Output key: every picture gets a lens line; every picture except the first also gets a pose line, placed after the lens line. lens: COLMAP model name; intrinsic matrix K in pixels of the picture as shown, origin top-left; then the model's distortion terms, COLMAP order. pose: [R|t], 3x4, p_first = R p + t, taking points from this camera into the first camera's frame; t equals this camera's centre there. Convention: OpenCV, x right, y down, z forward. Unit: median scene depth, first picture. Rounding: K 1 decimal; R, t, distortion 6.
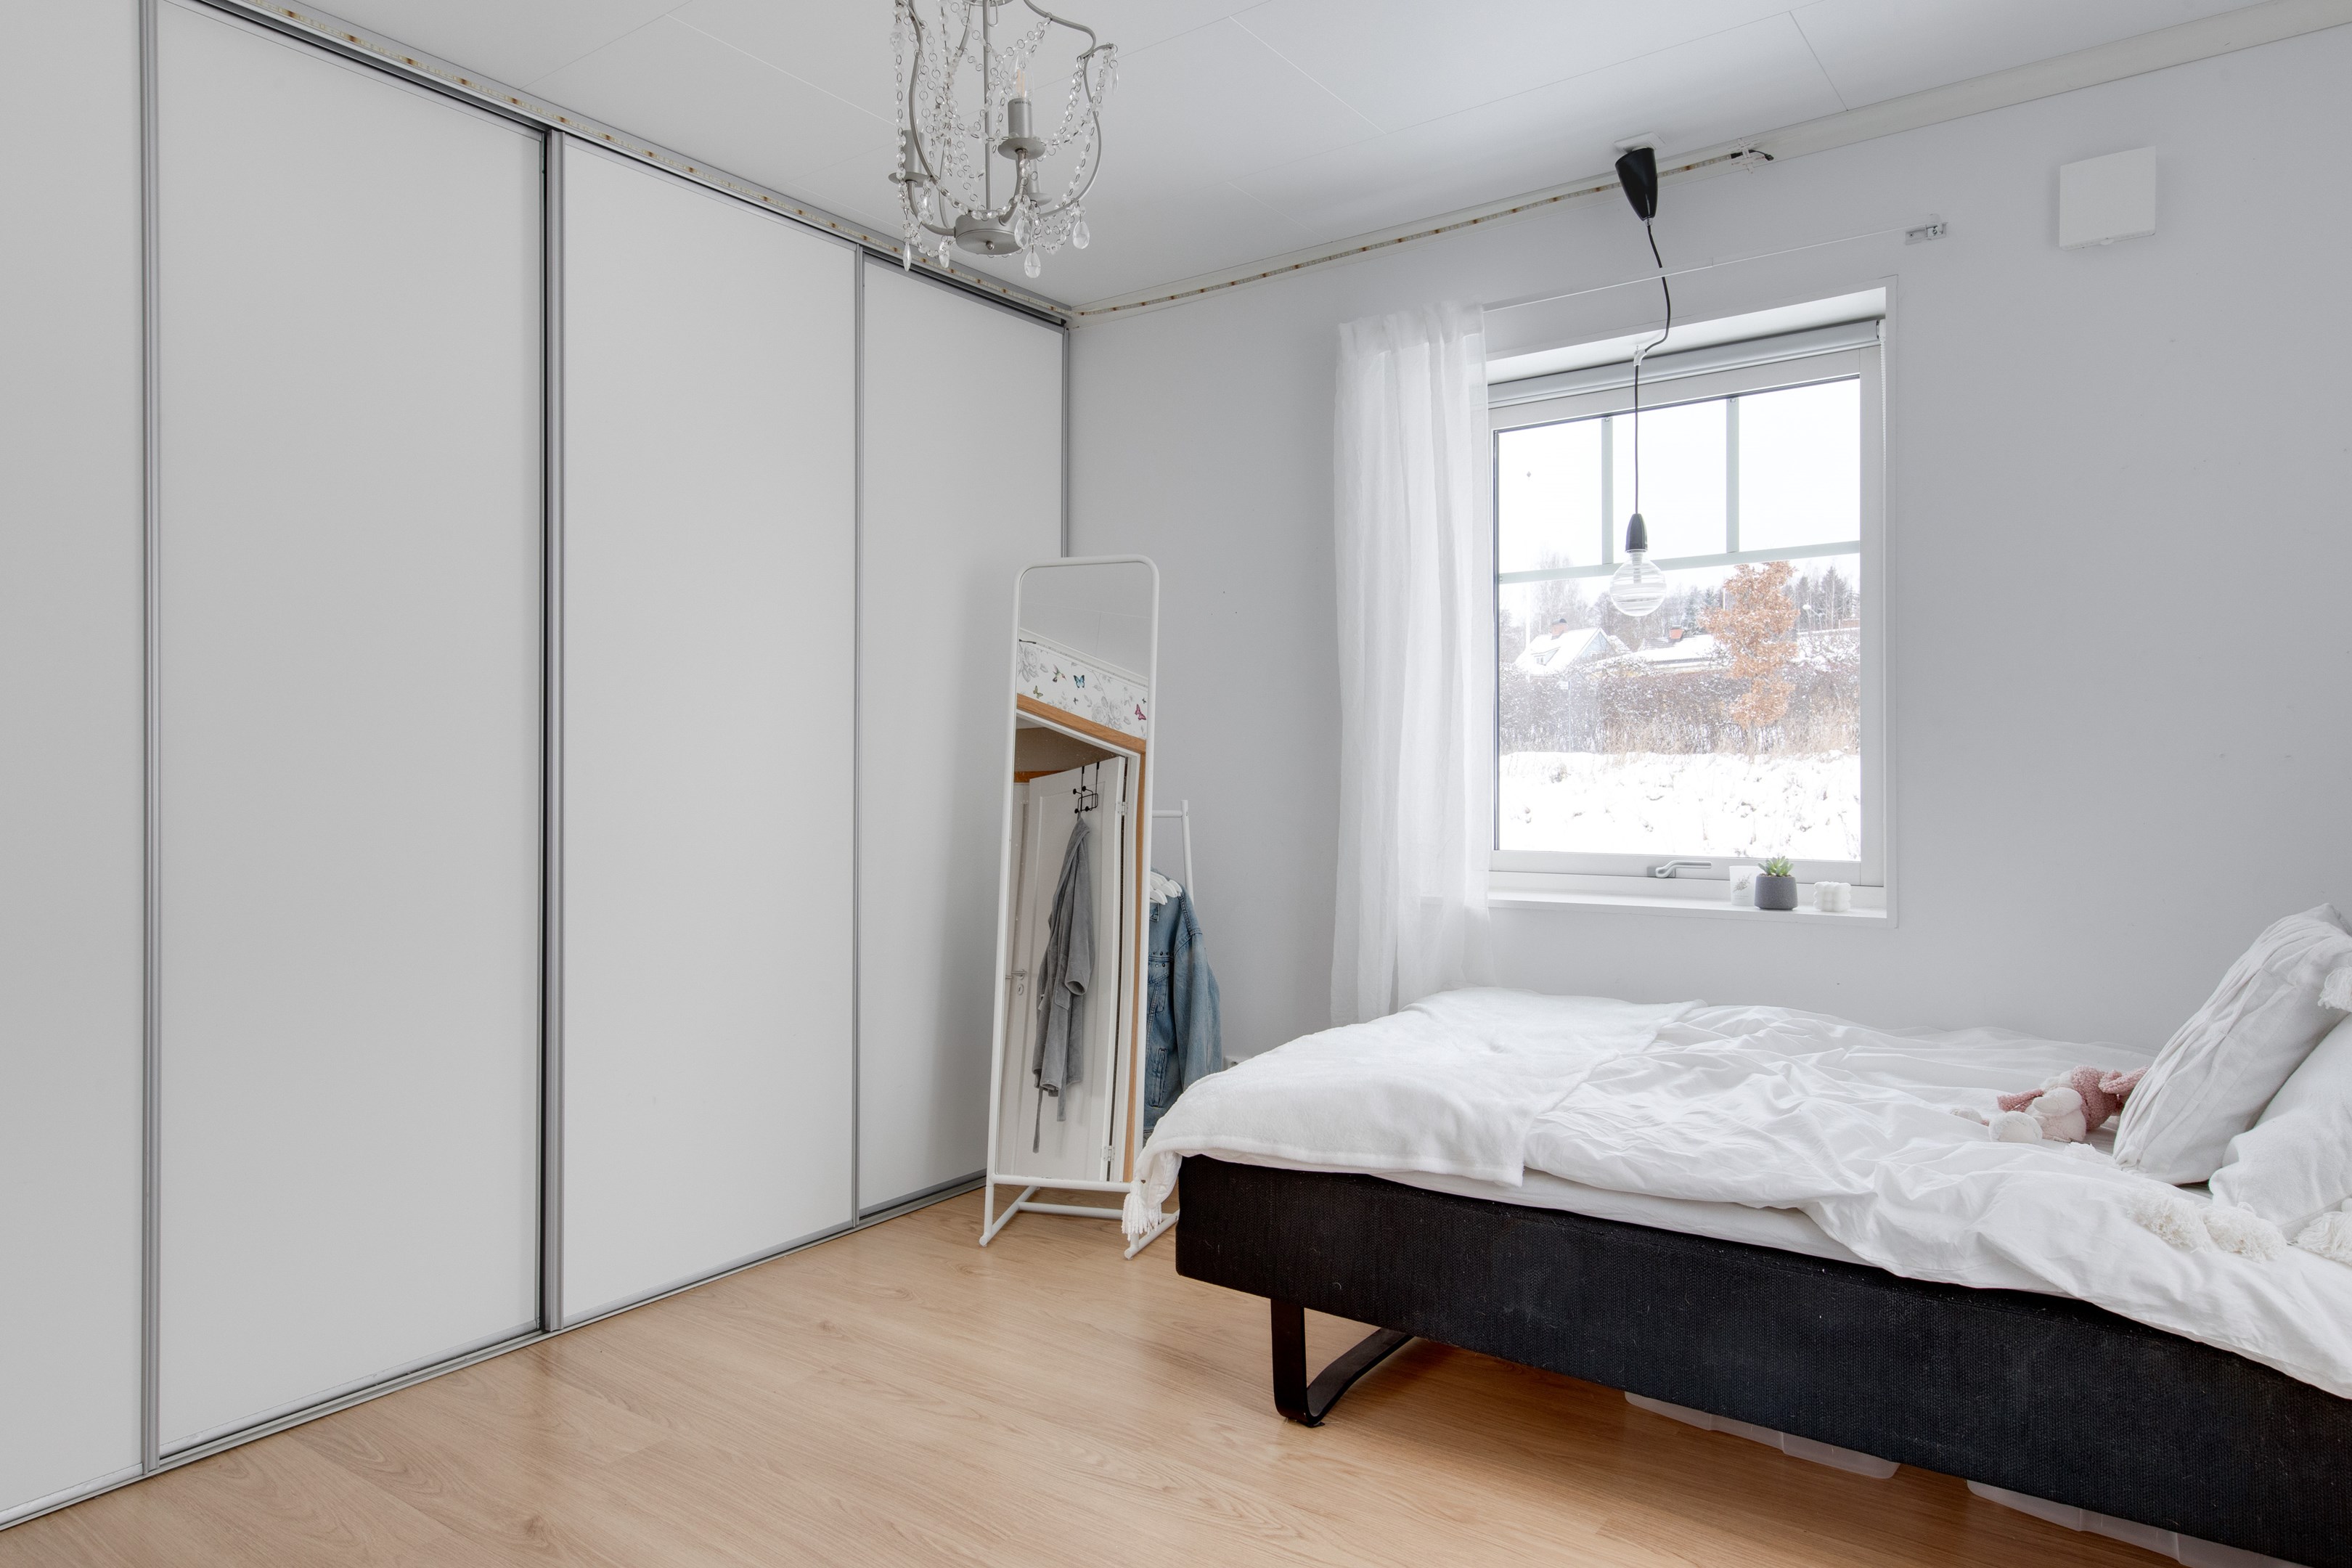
lens RADIAL K [[1493.7, 0, 1176.0], [0, 1493.7, 784.0], [0, 0, 1]] dist [0.004725, 0.002936]
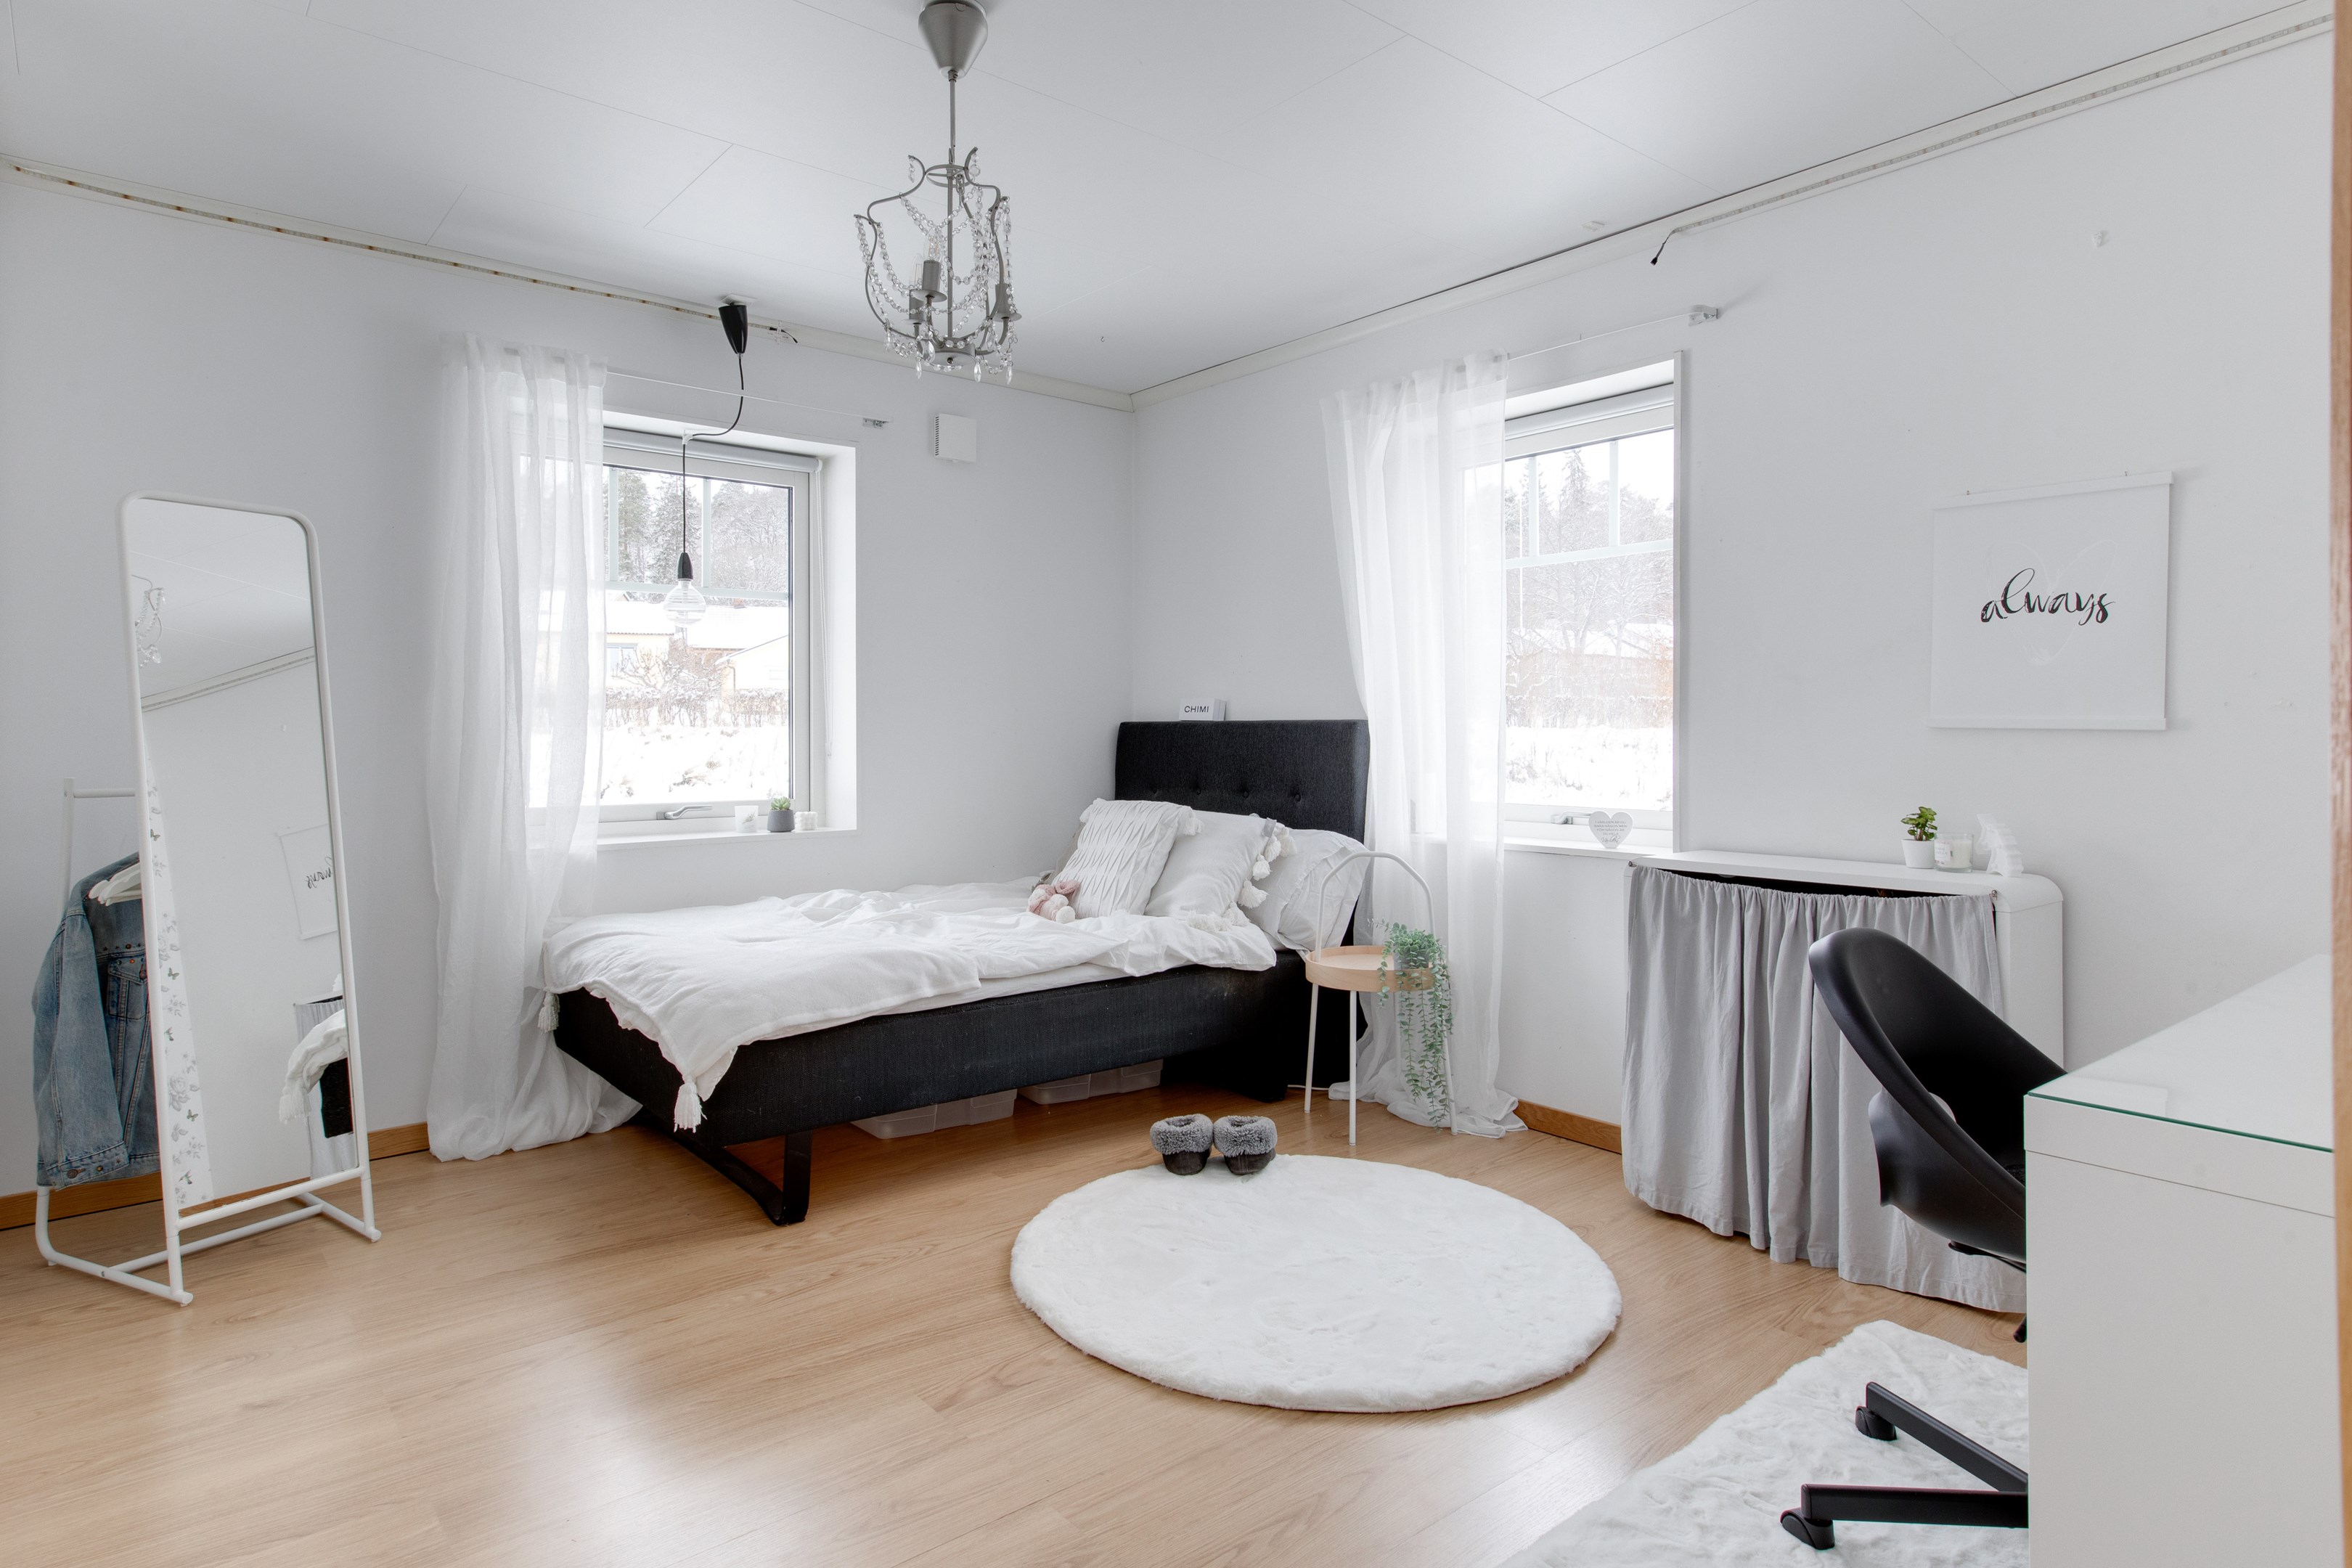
lens RADIAL K [[1279.2, 0, 1175.0], [0, 1279.2, 748.2], [0, 0, 1]] dist [-0.000957, -0.000422]
pose [[0.219887, -0.006688, 0.975502, -0.963813], [0.007024, 0.999961, 0.005273, -0.006161], [-0.975500, 0.005692, 0.219925, 0.404168]]
